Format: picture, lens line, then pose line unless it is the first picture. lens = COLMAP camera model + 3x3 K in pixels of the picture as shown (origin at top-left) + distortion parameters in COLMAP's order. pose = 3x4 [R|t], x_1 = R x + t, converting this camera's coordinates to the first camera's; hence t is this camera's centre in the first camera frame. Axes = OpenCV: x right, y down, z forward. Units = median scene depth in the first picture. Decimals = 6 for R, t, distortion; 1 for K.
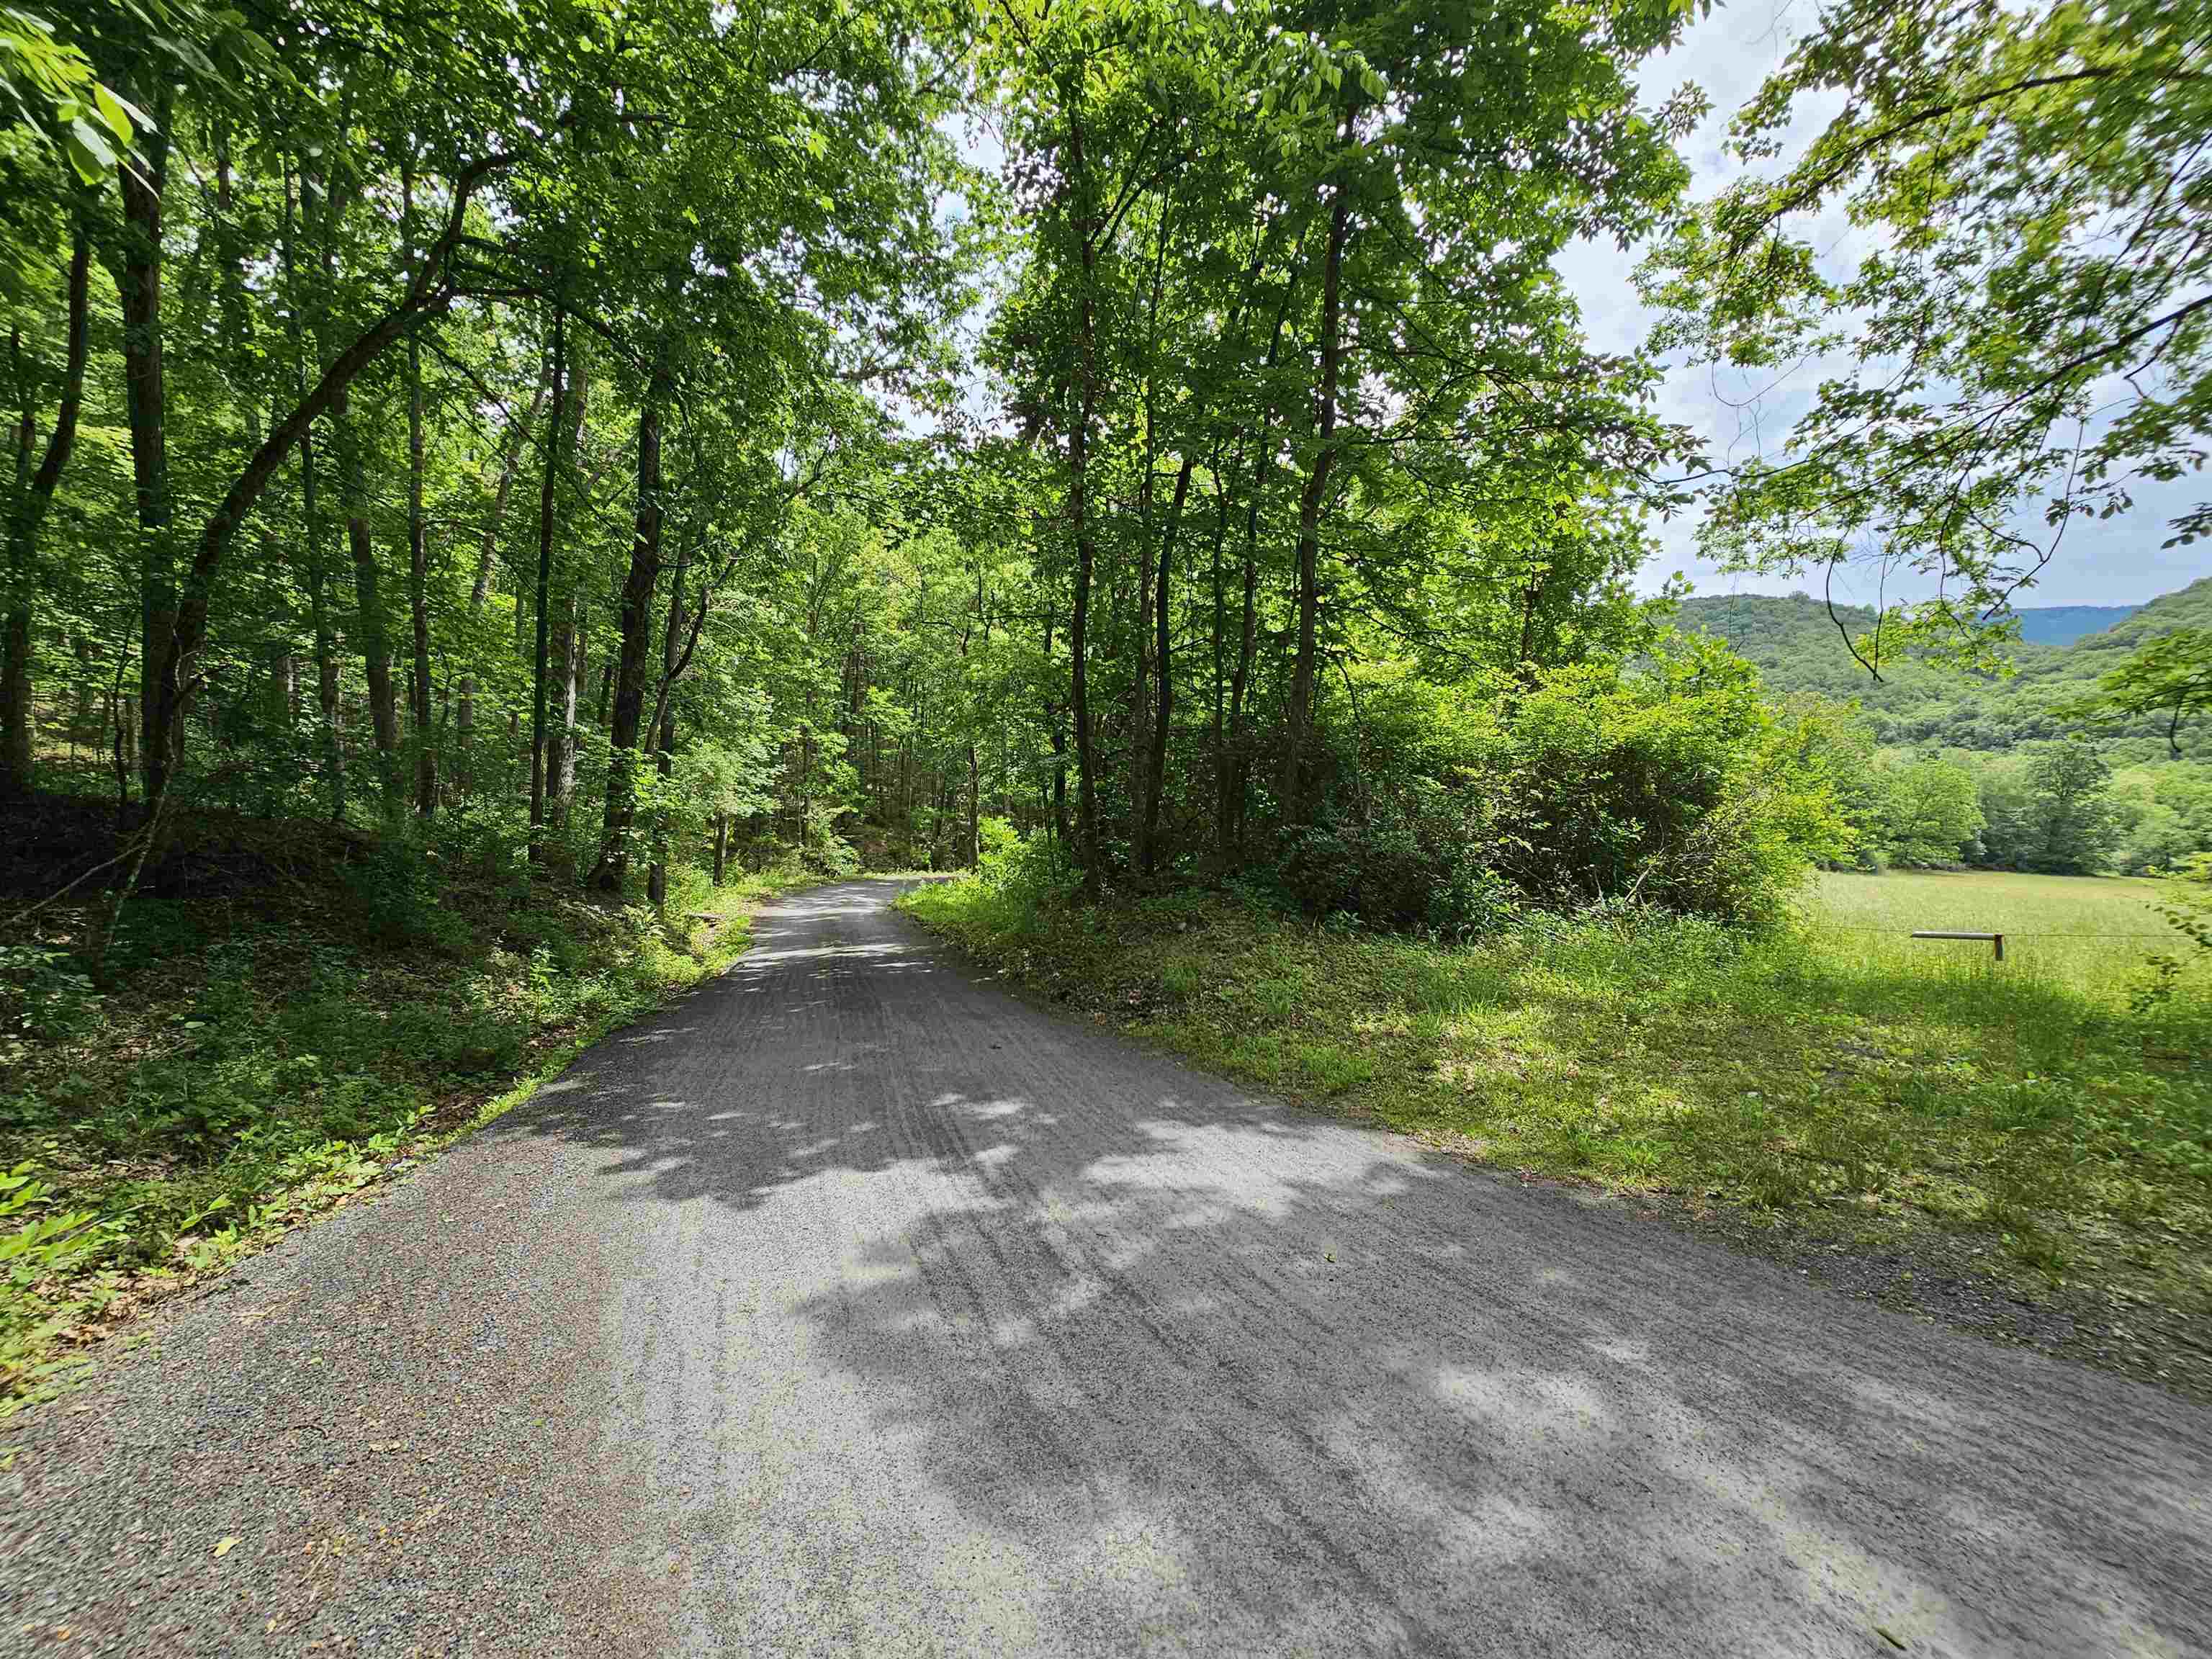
lens RADIAL K [[888.2, 0, 1114.2], [0, 888.2, 845.9], [0, 0, 1]] dist [-0.003325, 0.000588]
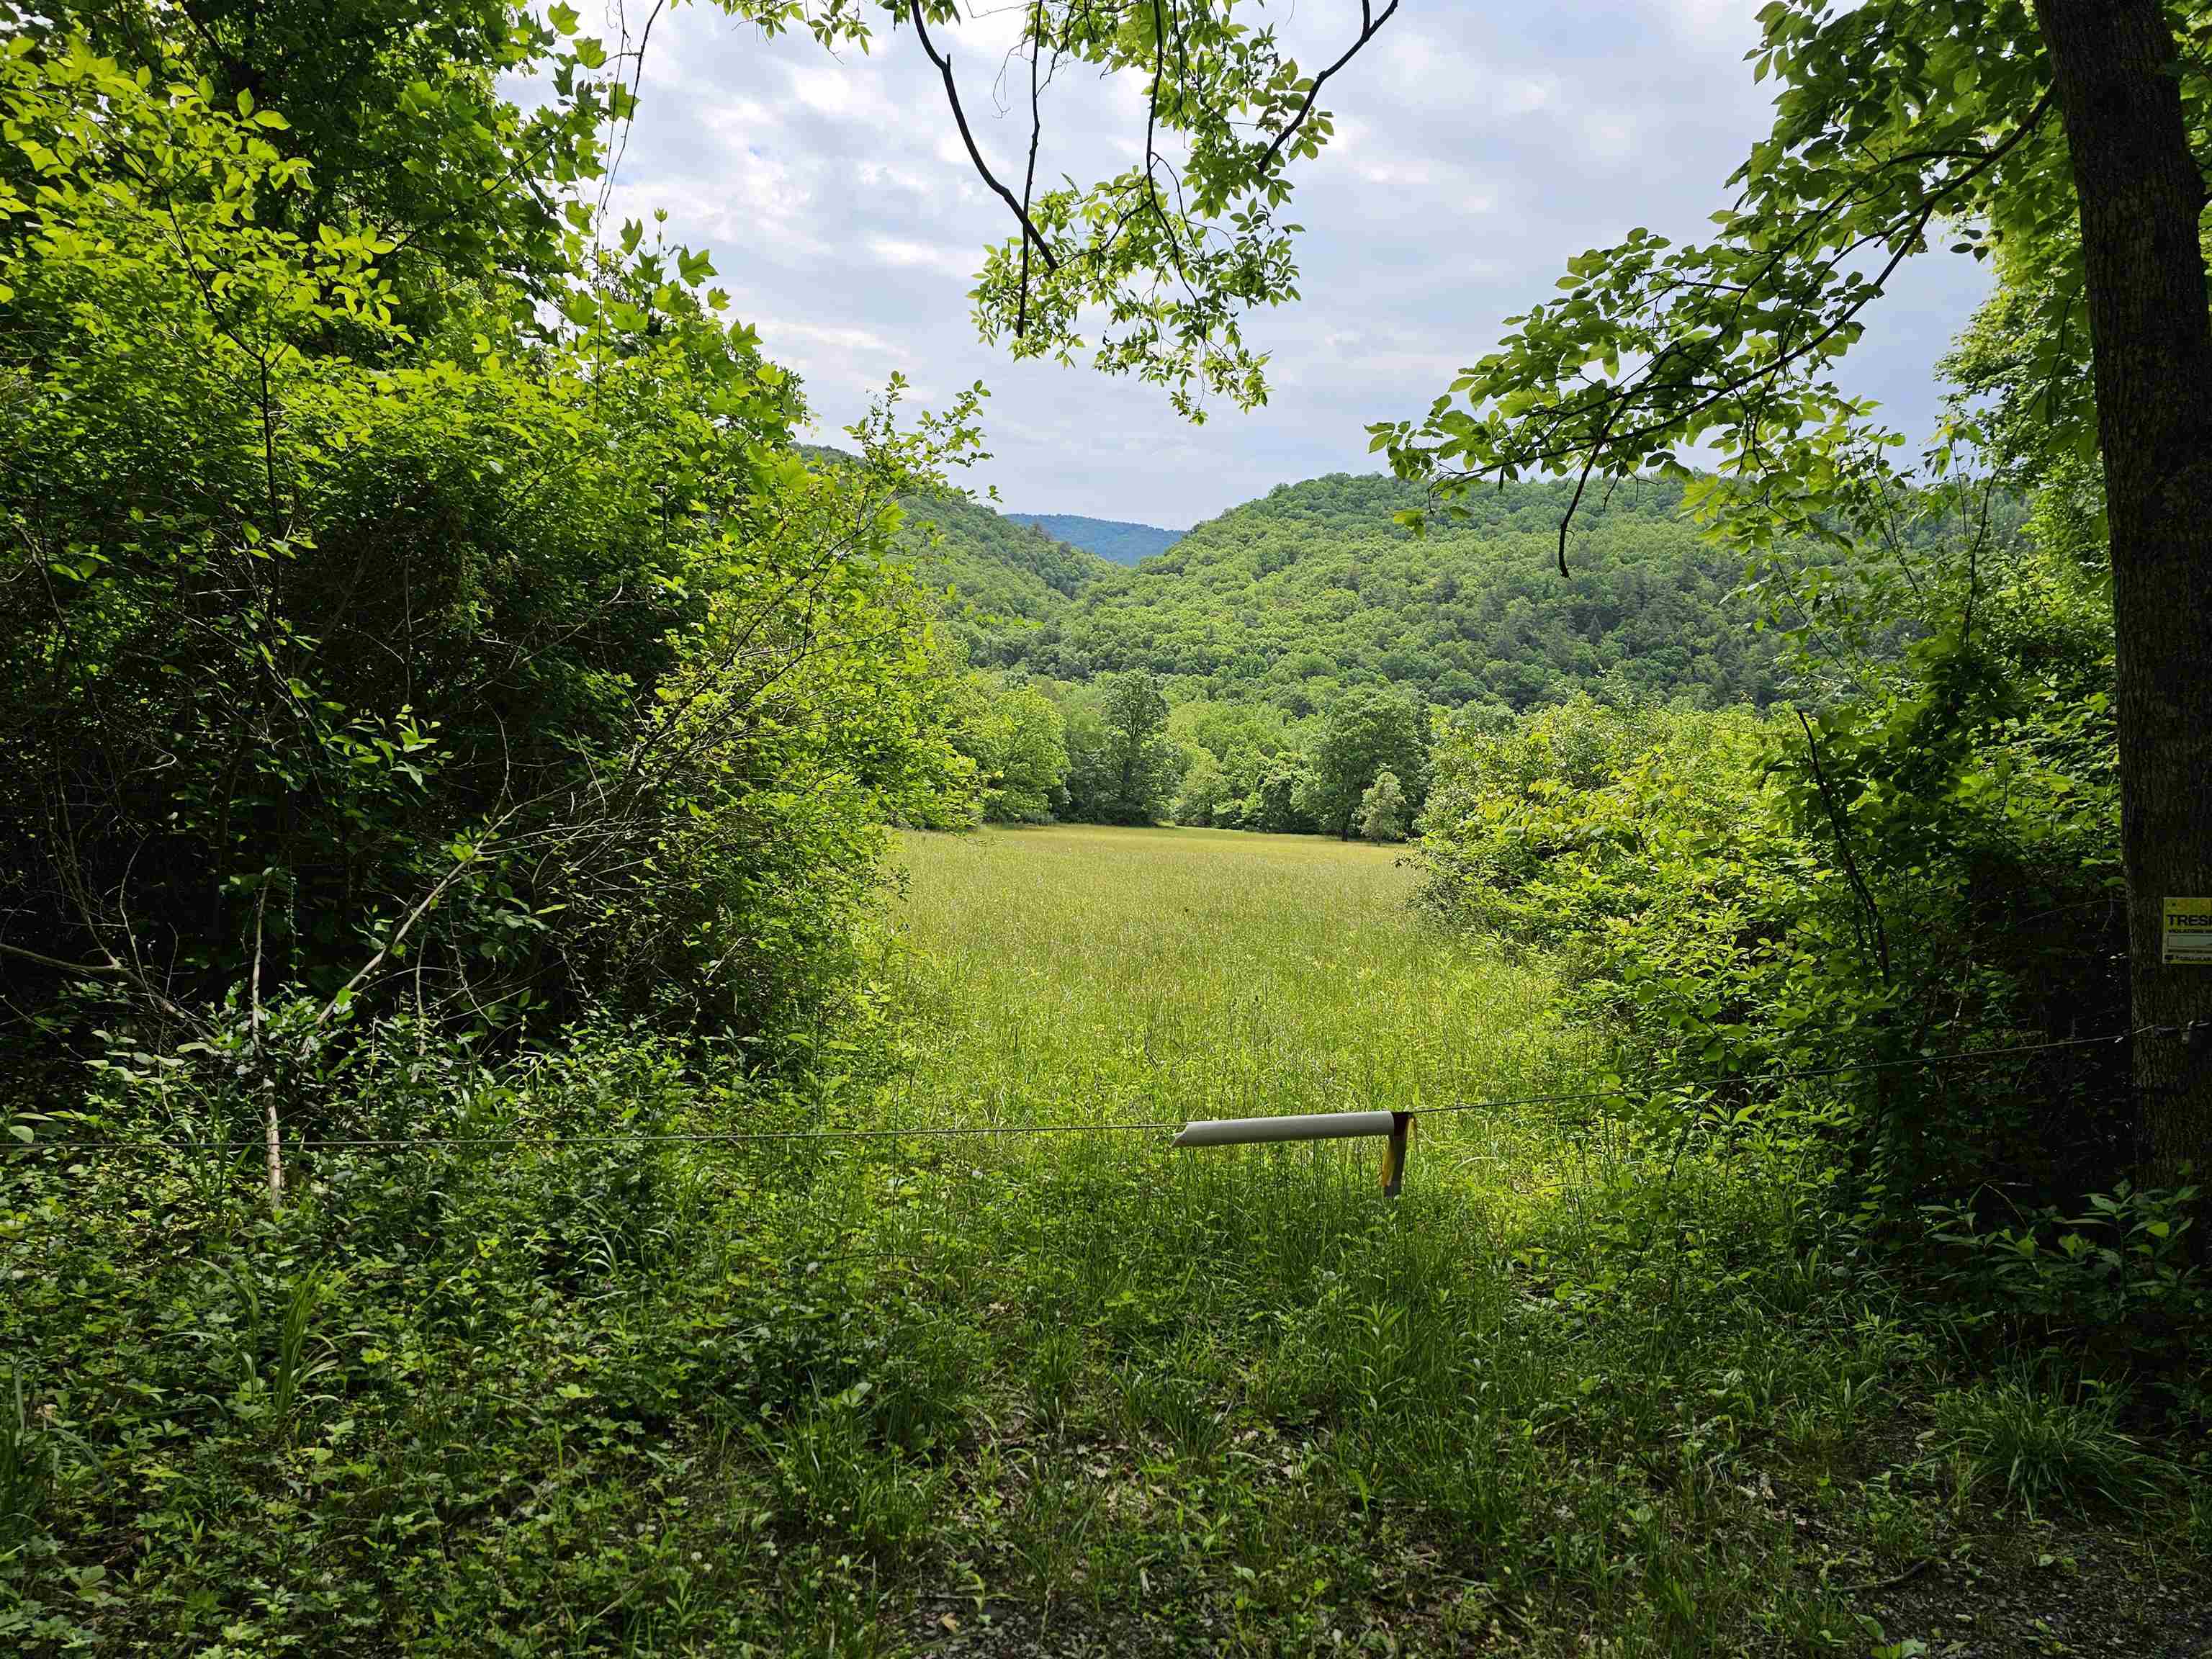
lens RADIAL K [[1440.3, 0, 1096.8], [0, 1440.3, 841.4], [0, 0, 1]] dist [0.077603, -0.051166]
pose [[0.697672, -0.028081, 0.715867, 0.412962], [0.005769, 0.999419, 0.033582, -0.002268], [-0.716395, -0.019300, 0.697428, 0.515487]]
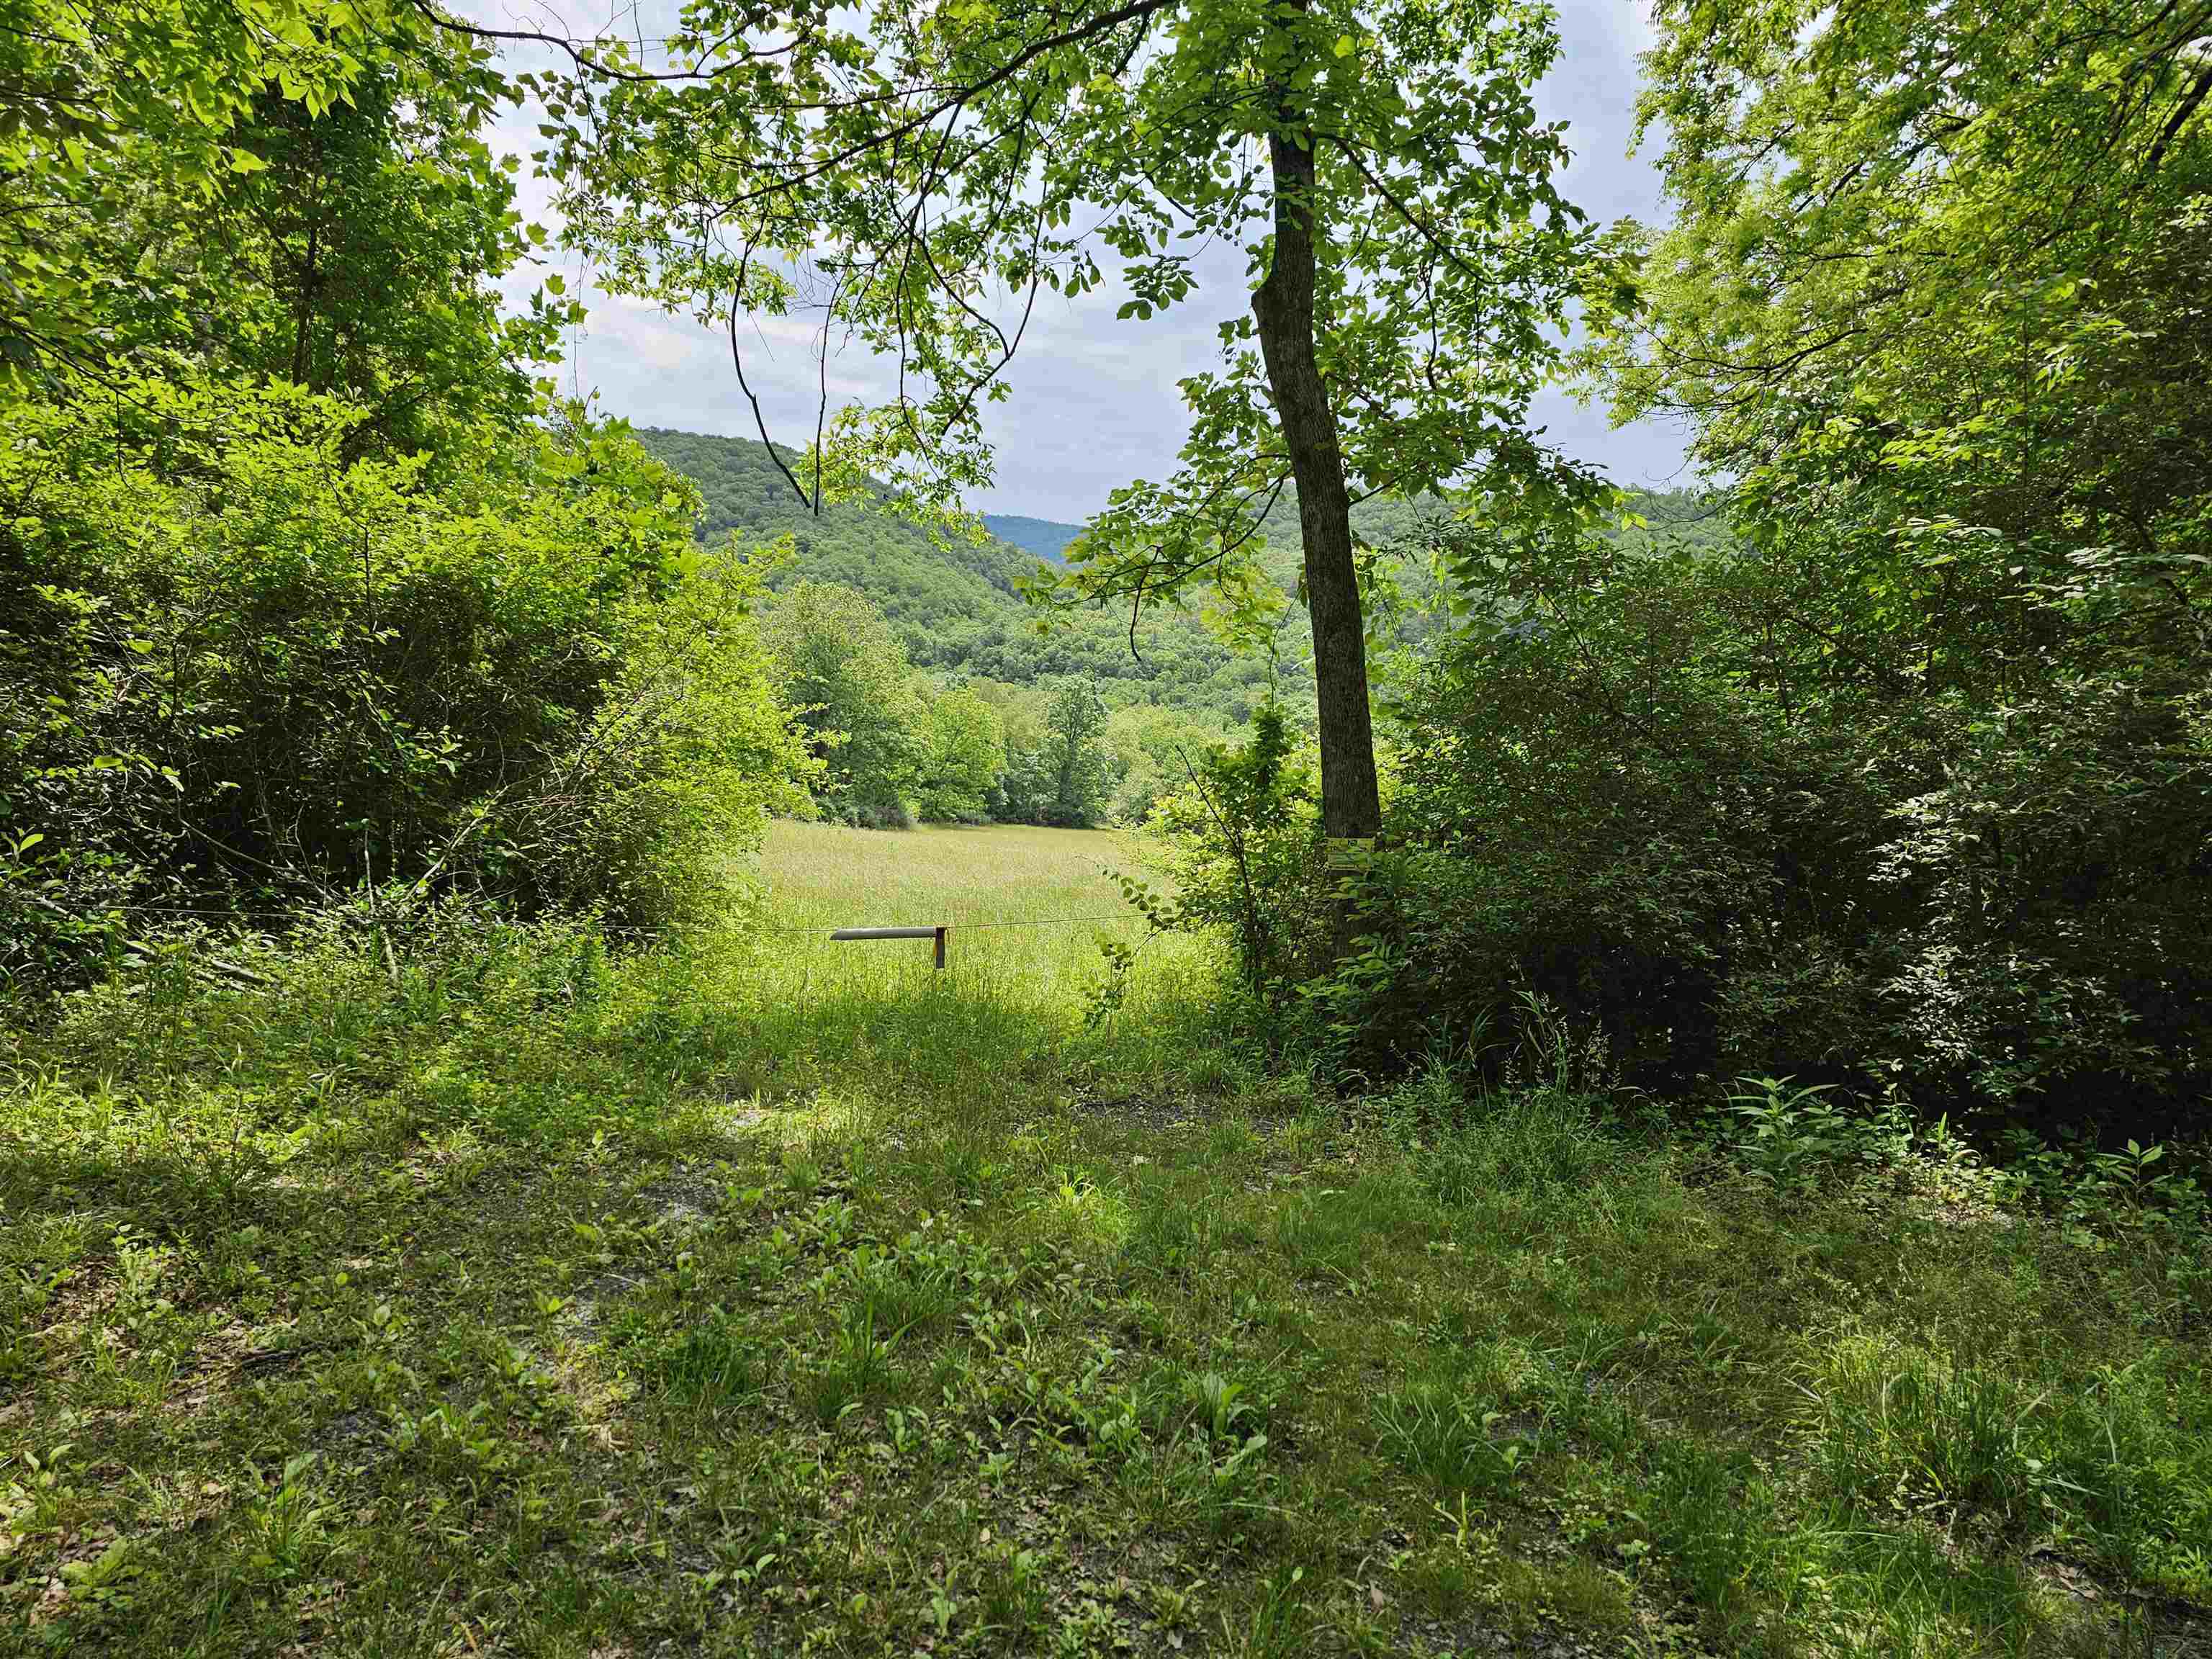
lens RADIAL K [[1440.3, 0, 1086.2], [0, 1440.3, 840.8], [0, 0, 1]] dist [0.077603, -0.051166]
pose [[0.675412, -0.017653, 0.737230, 0.224111], [-0.008009, 0.999479, 0.031270, 0.004725], [-0.737397, -0.027024, 0.674918, 0.168925]]
